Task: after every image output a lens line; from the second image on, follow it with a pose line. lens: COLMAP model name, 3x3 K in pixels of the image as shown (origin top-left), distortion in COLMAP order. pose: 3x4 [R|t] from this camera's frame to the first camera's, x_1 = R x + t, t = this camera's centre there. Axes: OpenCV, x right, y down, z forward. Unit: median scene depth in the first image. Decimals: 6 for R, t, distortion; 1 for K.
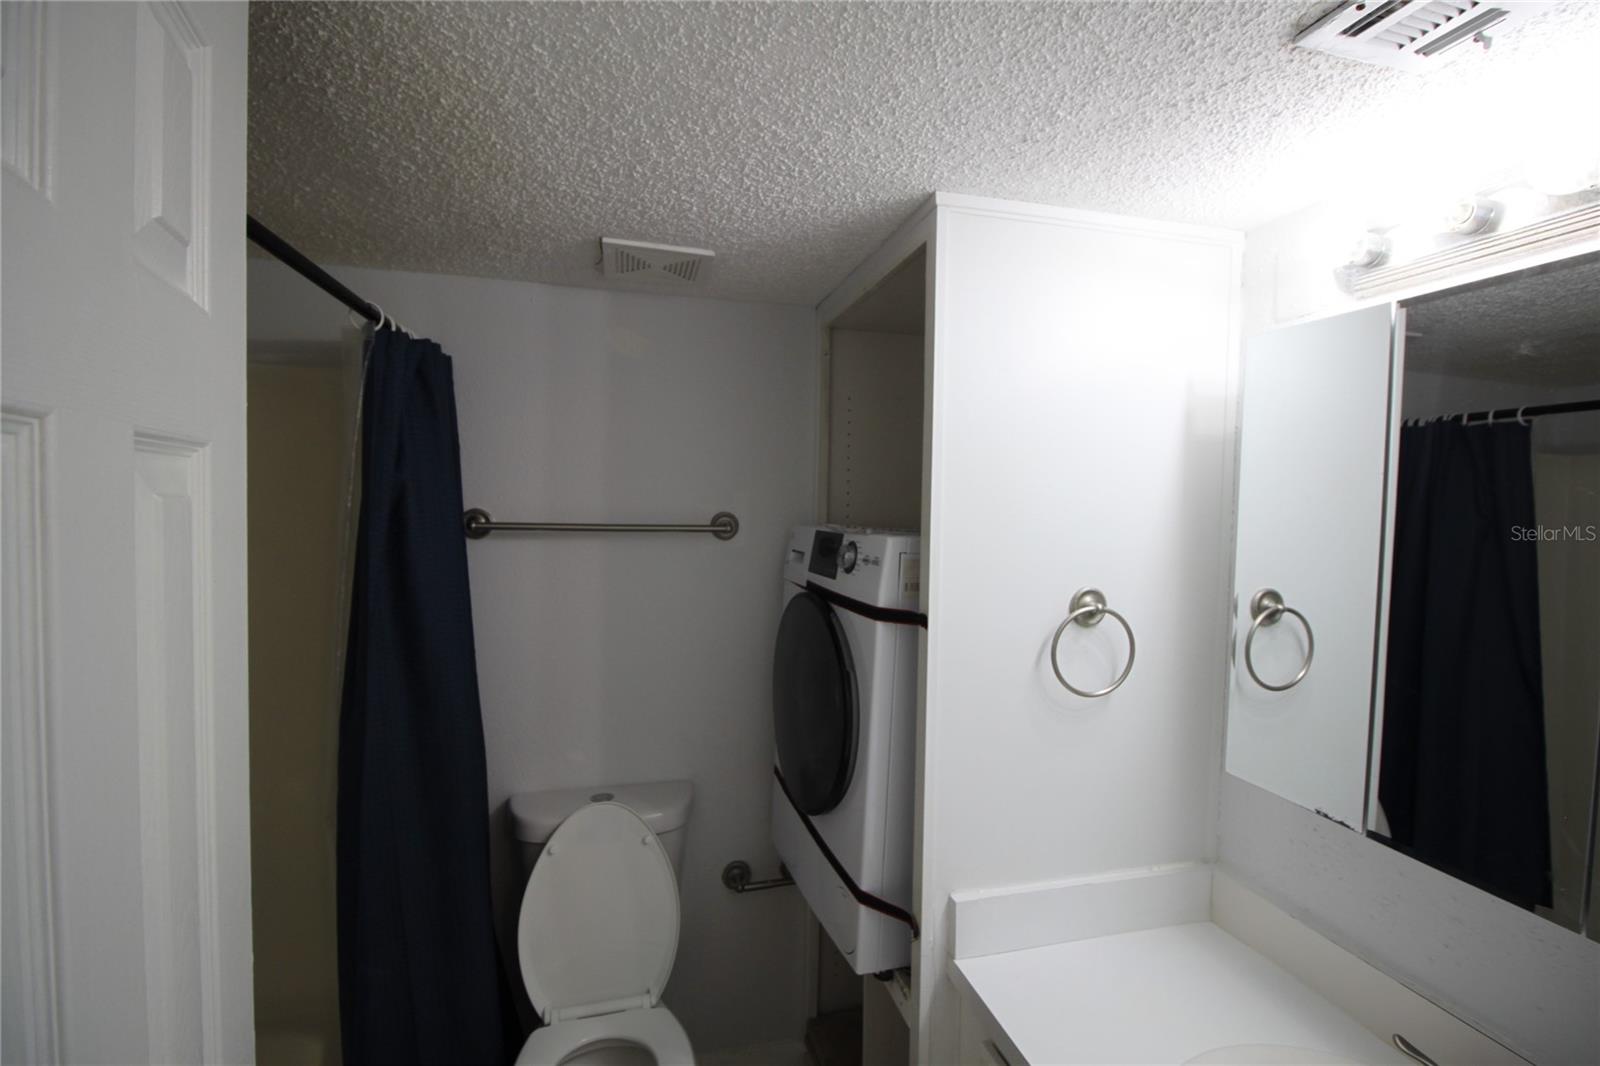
lens RADIAL K [[739.5, 0, 795.0], [0, 739.5, 531.0], [0, 0, 1]] dist [-0.006660, -0.001483]
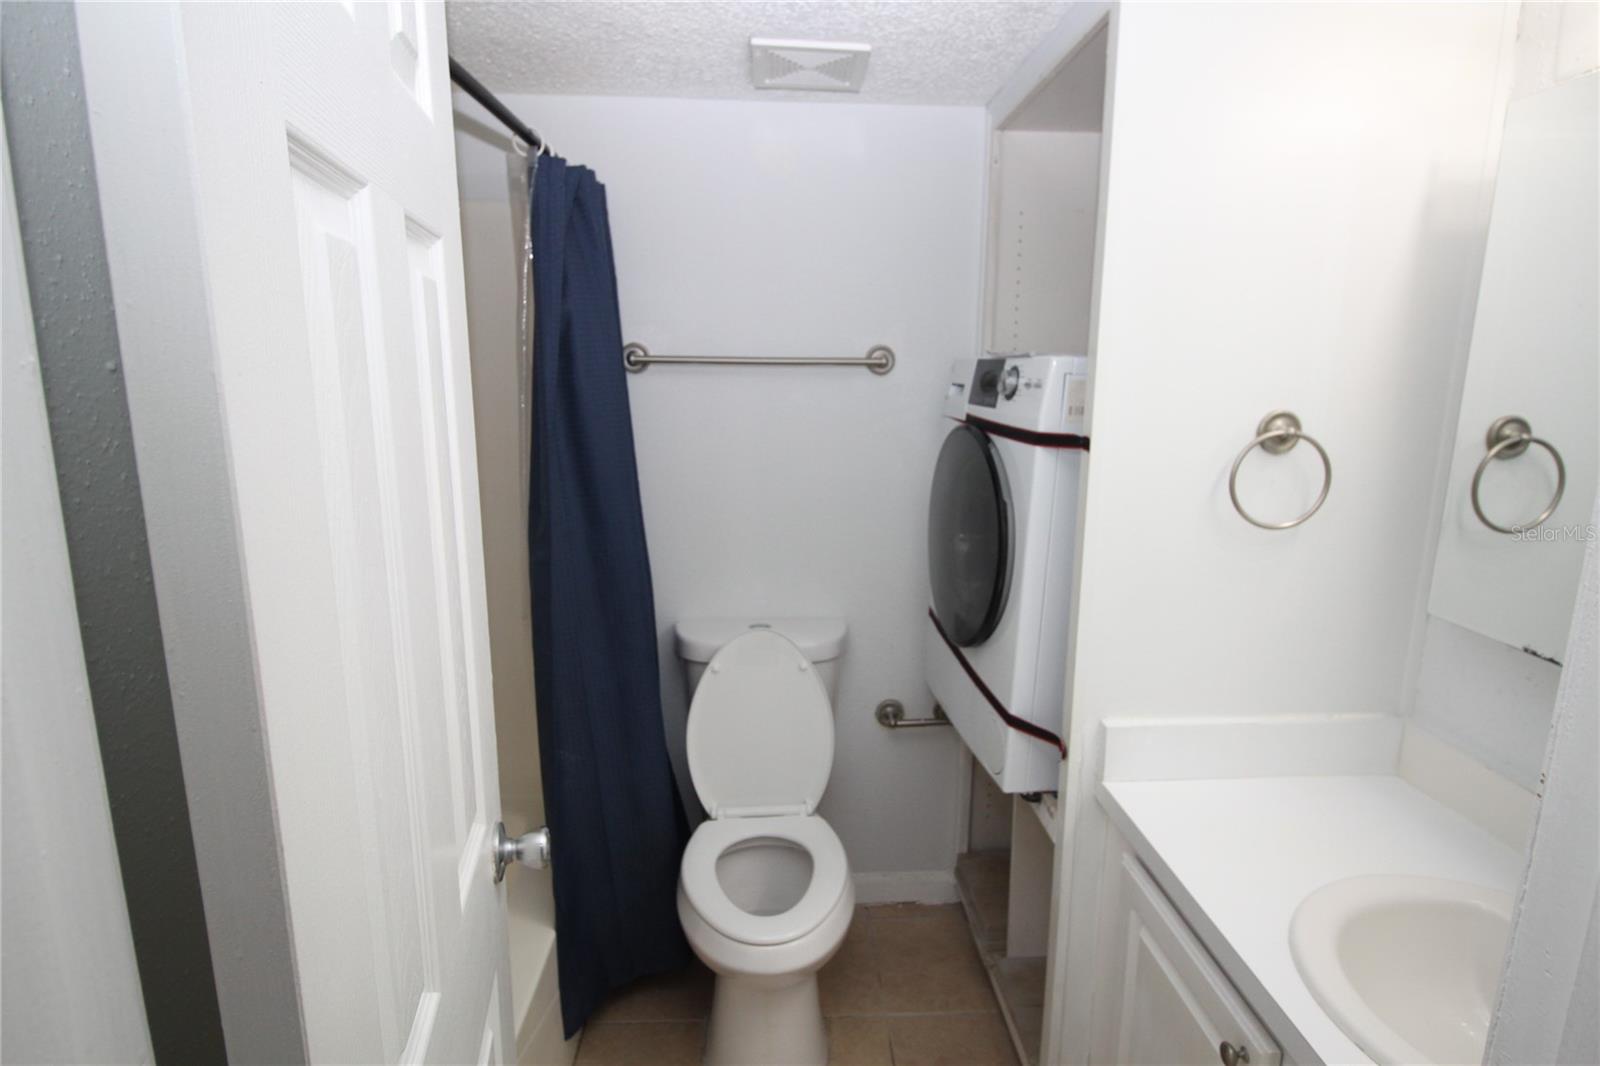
lens RADIAL K [[828.8, 0, 803.5], [0, 828.8, 536.7], [0, 0, 1]] dist [-0.002082, -0.008721]
pose [[0.981145, 0.023980, -0.191778, 0.021438], [0.006890, 0.987302, 0.158705, 0.060164], [0.193148, -0.157034, 0.968522, -0.105367]]
